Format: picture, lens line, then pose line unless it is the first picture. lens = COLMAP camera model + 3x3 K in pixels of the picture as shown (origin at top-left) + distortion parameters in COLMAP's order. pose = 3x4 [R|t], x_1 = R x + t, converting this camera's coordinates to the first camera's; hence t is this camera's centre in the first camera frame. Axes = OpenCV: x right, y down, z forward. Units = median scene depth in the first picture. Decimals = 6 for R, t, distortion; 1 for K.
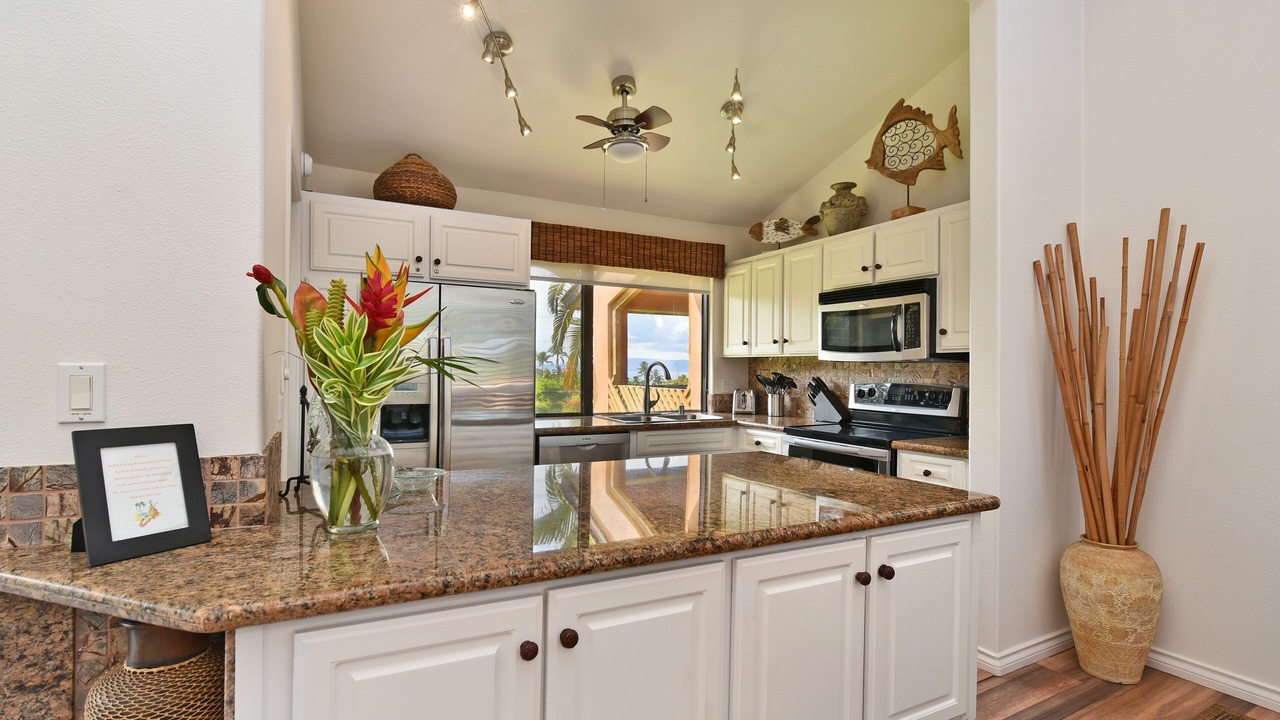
lens RADIAL K [[578.9, 0, 650.5], [0, 578.9, 360.0], [0, 0, 1]] dist [0.010970, 0.000267]
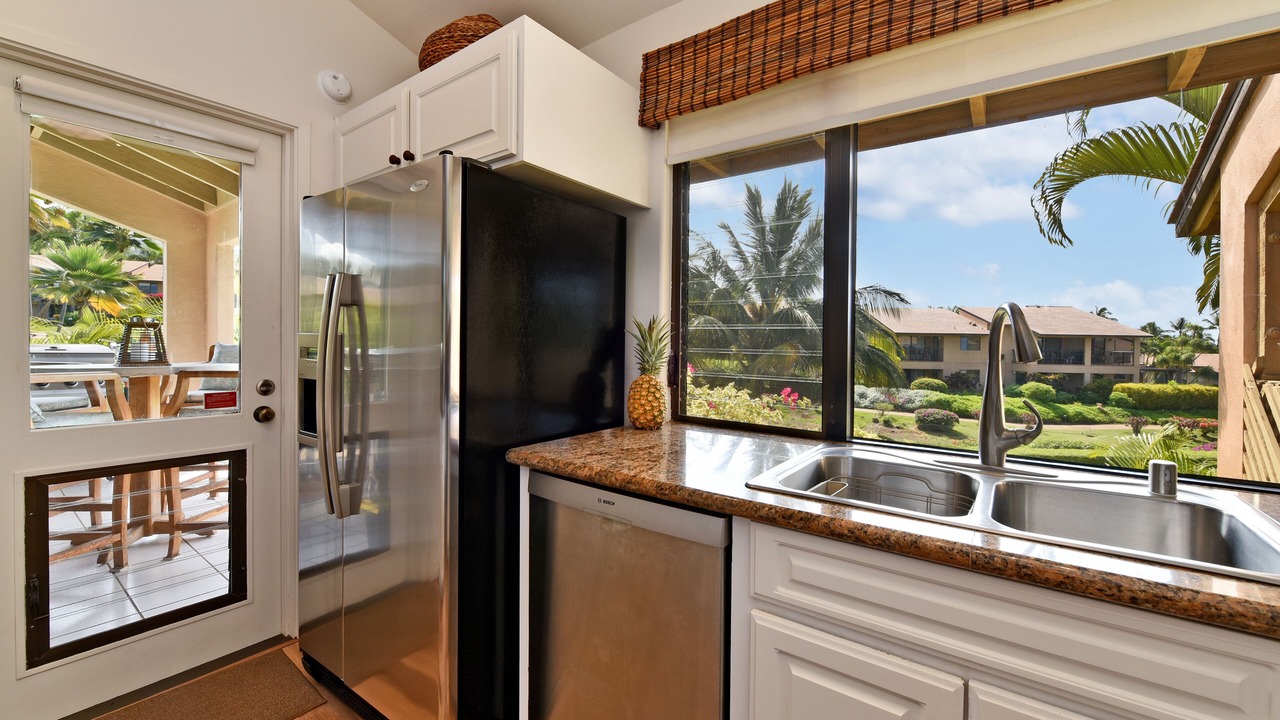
lens RADIAL K [[521.9, 0, 587.9], [0, 521.9, 345.0], [0, 0, 1]] dist [-0.003575, -0.000419]
pose [[0.420023, 0.005872, -0.907494, 0.191495], [0.002383, 0.999968, 0.007573, 0.026046], [0.907510, -0.005343, 0.419996, 0.801208]]
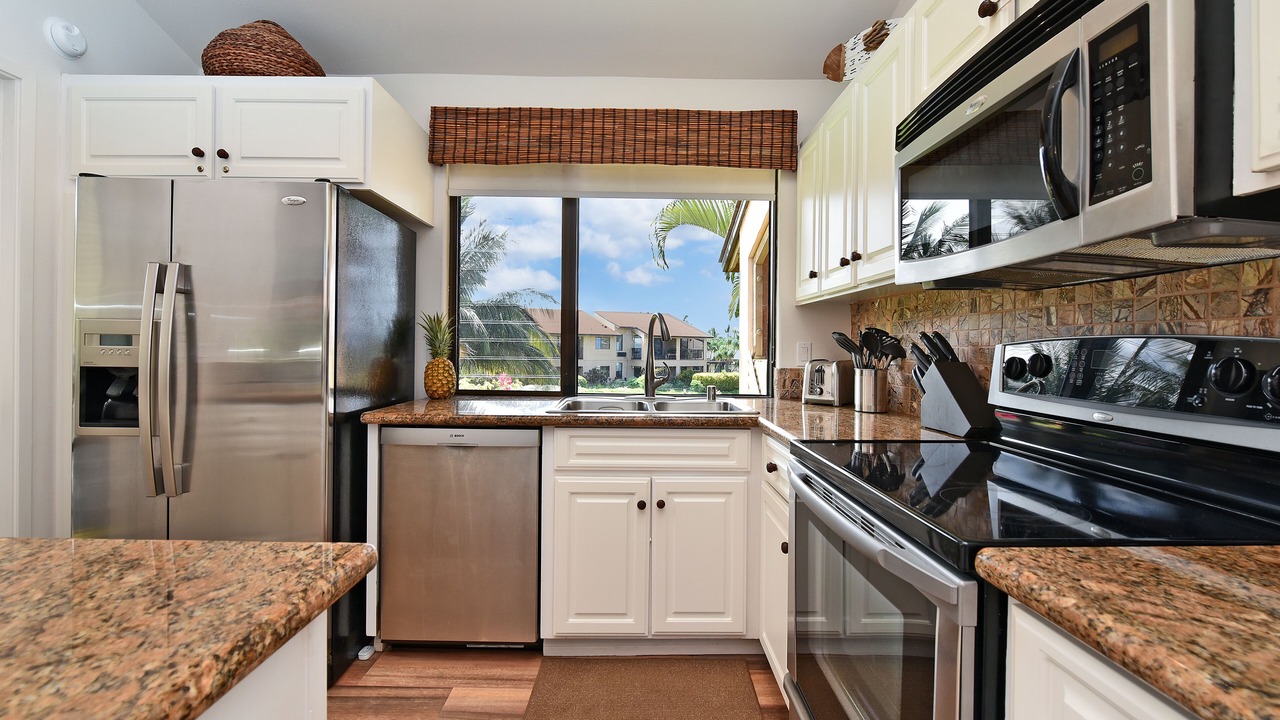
lens RADIAL K [[566.0, 0, 637.8], [0, 566.0, 344.7], [0, 0, 1]] dist [-0.013206, 0.000089]
pose [[0.903532, 0.001583, -0.428518, 0.285461], [0.002295, 0.999961, 0.008532, 0.037184], [0.428515, -0.008692, 0.903493, 0.531712]]
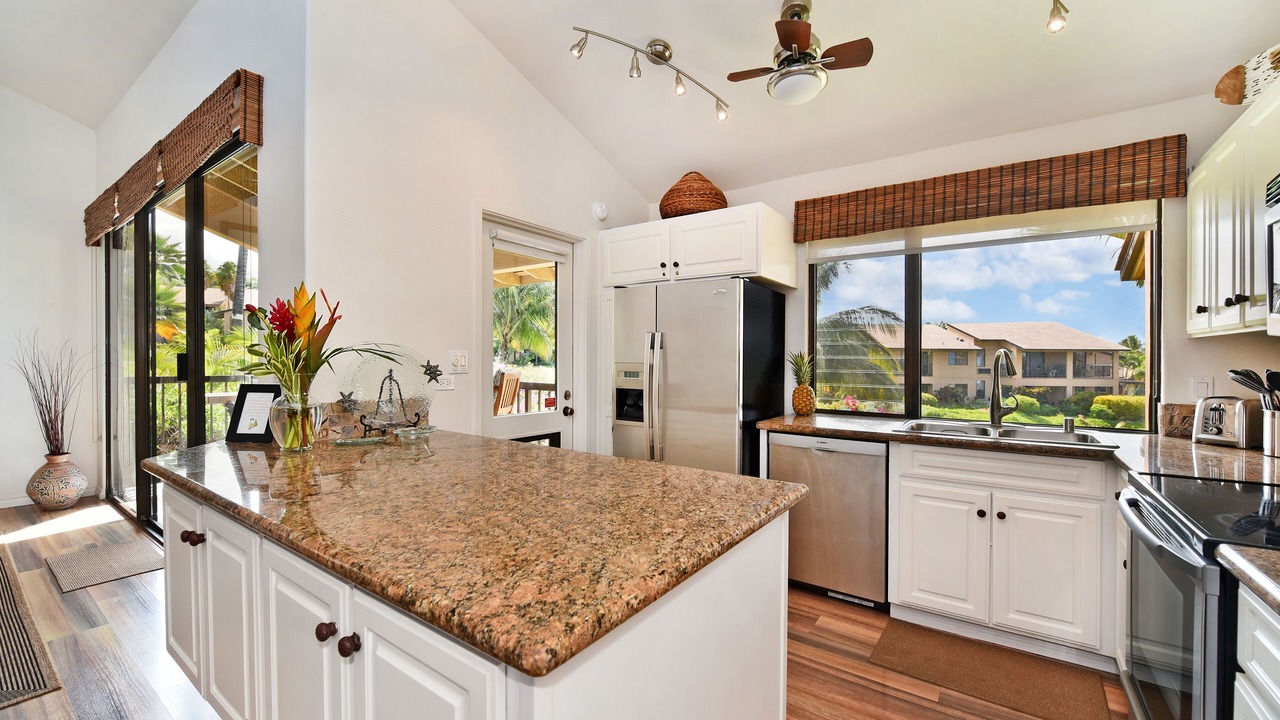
lens RADIAL K [[515.9, 0, 606.4], [0, 515.9, 359.3], [0, 0, 1]] dist [0.000416, -0.001922]
pose [[0.450934, -0.004903, -0.892544, 0.396309], [0.011224, 0.999937, 0.000177, 0.011297], [0.892487, -0.010098, 0.450960, 0.363768]]
